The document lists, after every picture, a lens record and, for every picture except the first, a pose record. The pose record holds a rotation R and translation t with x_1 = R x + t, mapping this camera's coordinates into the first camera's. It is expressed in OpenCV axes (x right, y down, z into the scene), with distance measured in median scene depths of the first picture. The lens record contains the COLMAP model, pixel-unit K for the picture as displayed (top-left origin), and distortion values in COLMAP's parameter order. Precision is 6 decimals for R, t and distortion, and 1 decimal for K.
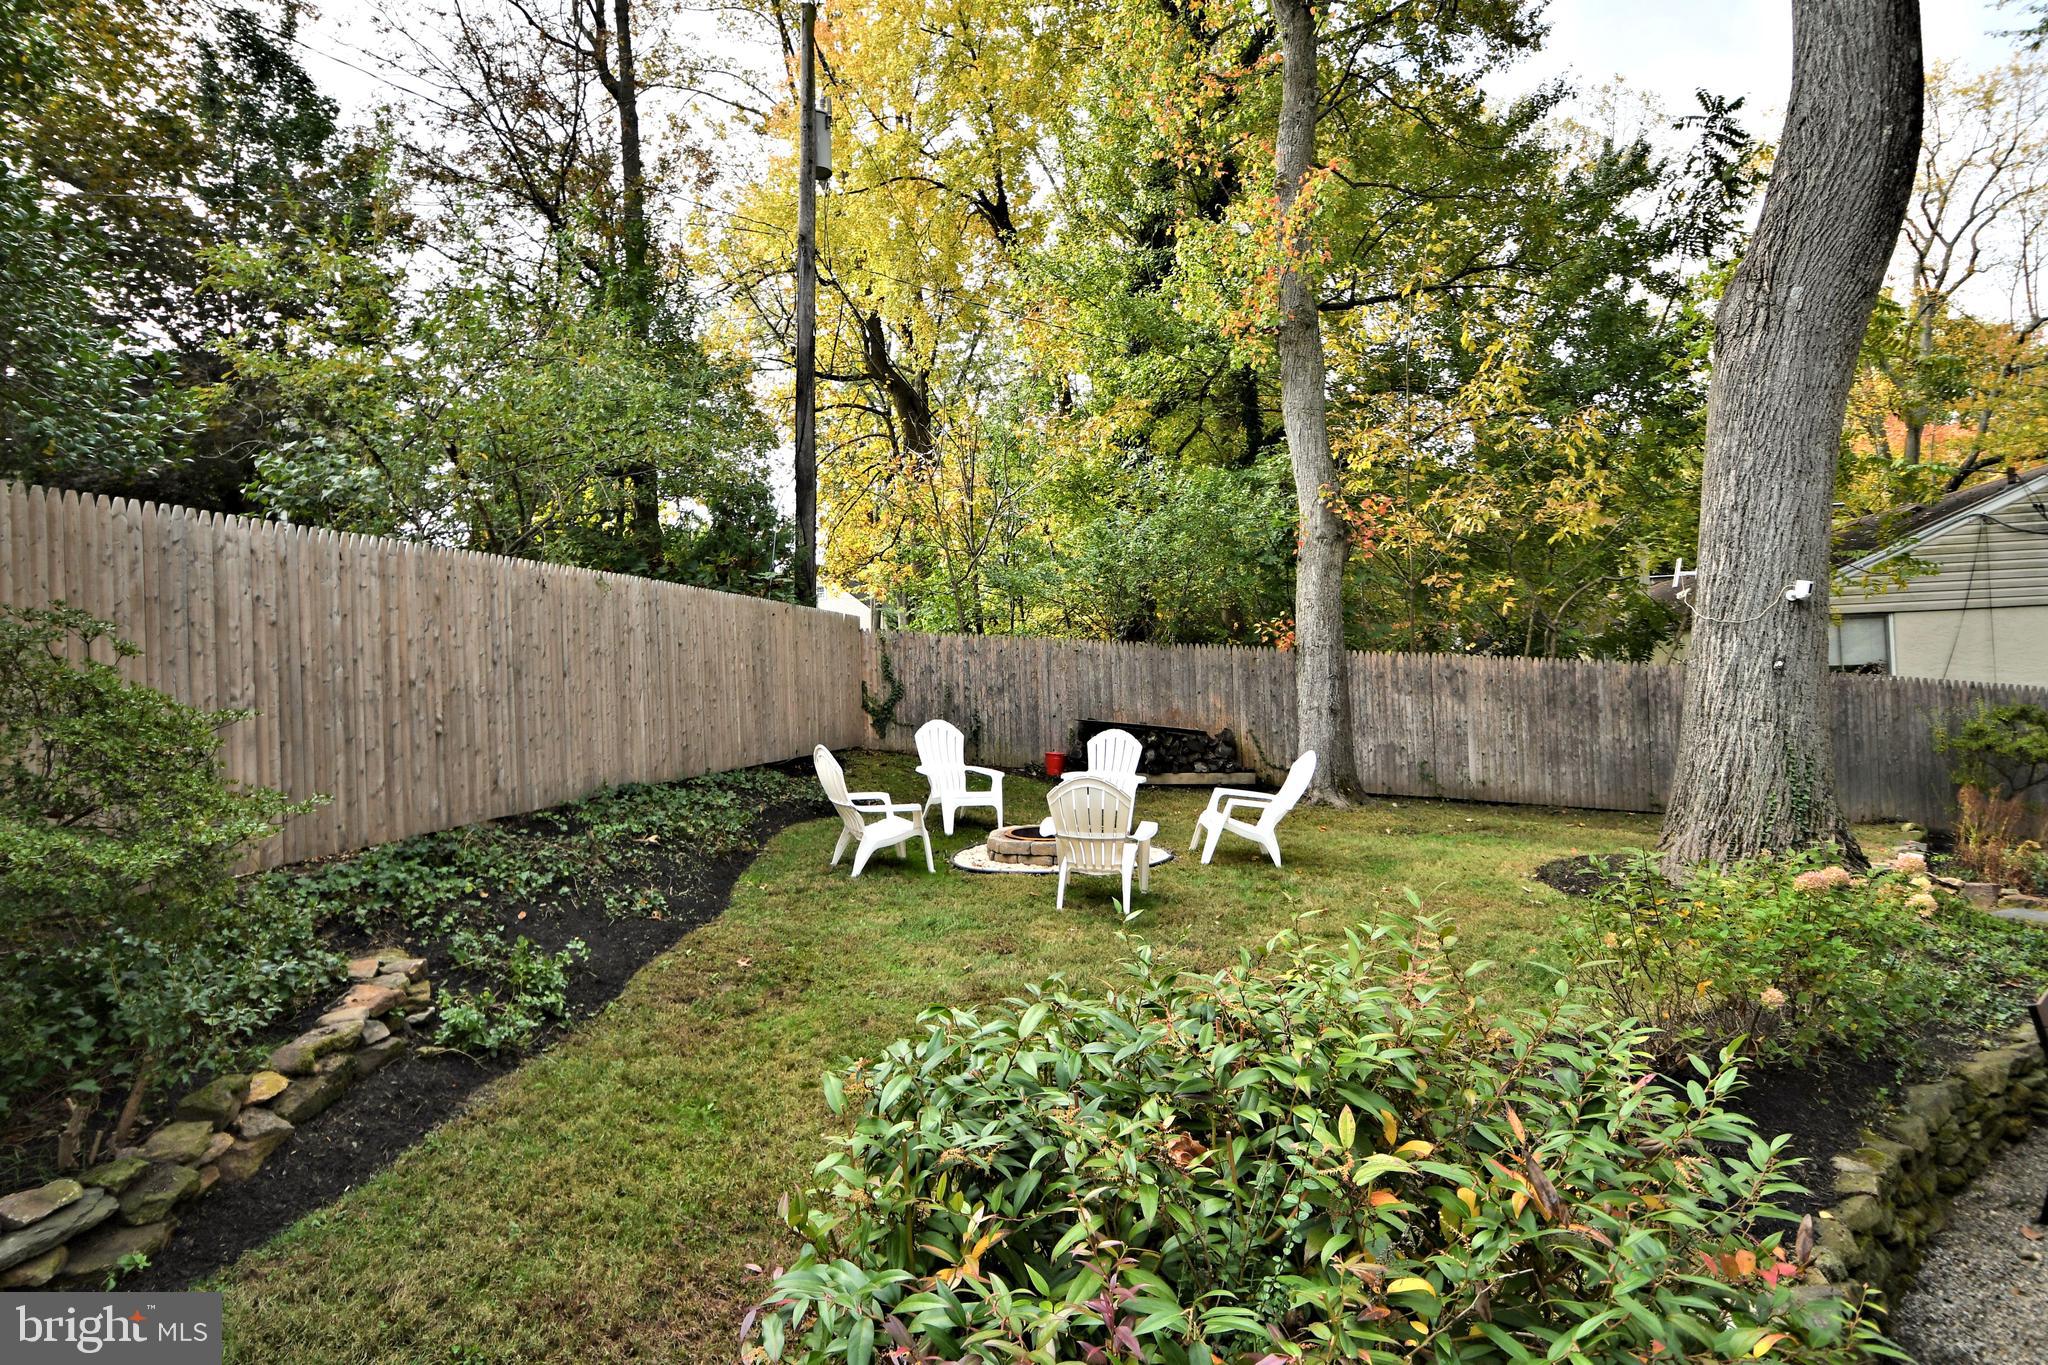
lens RADIAL K [[1120.4, 0, 1023.3], [0, 1120.4, 679.5], [0, 0, 1]] dist [-0.031051, -0.002400]
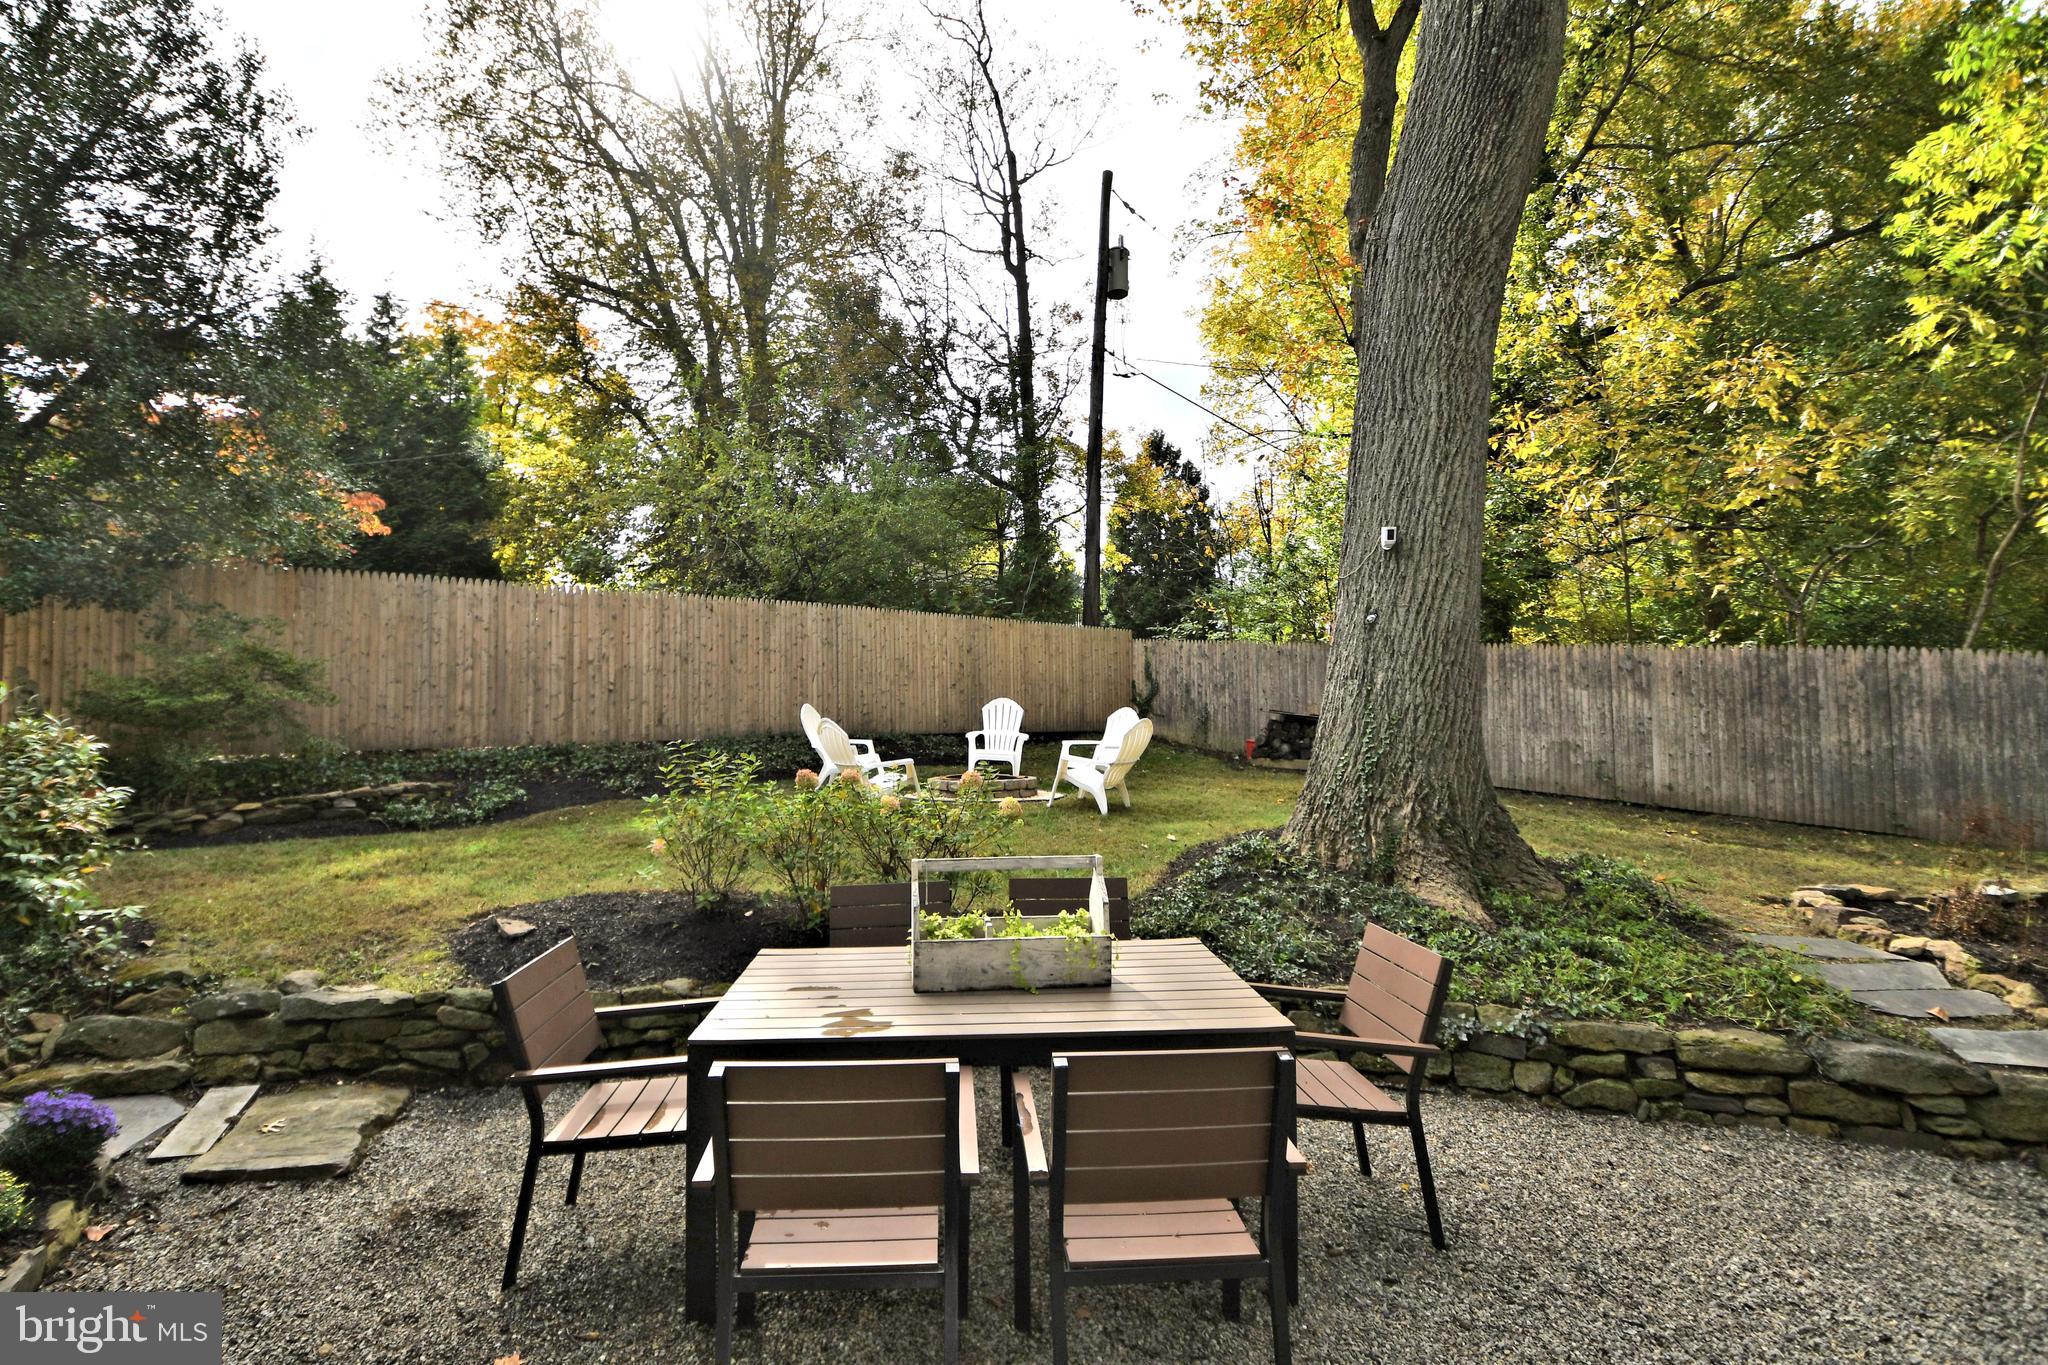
lens RADIAL K [[938.8, 0, 1022.2], [0, 938.8, 686.6], [0, 0, 1]] dist [-0.040702, -0.000879]
pose [[0.775019, -0.001834, -0.631935, 0.477996], [-0.011007, 0.999805, -0.016402, 0.030015], [0.631842, 0.019668, 0.774848, 0.100881]]
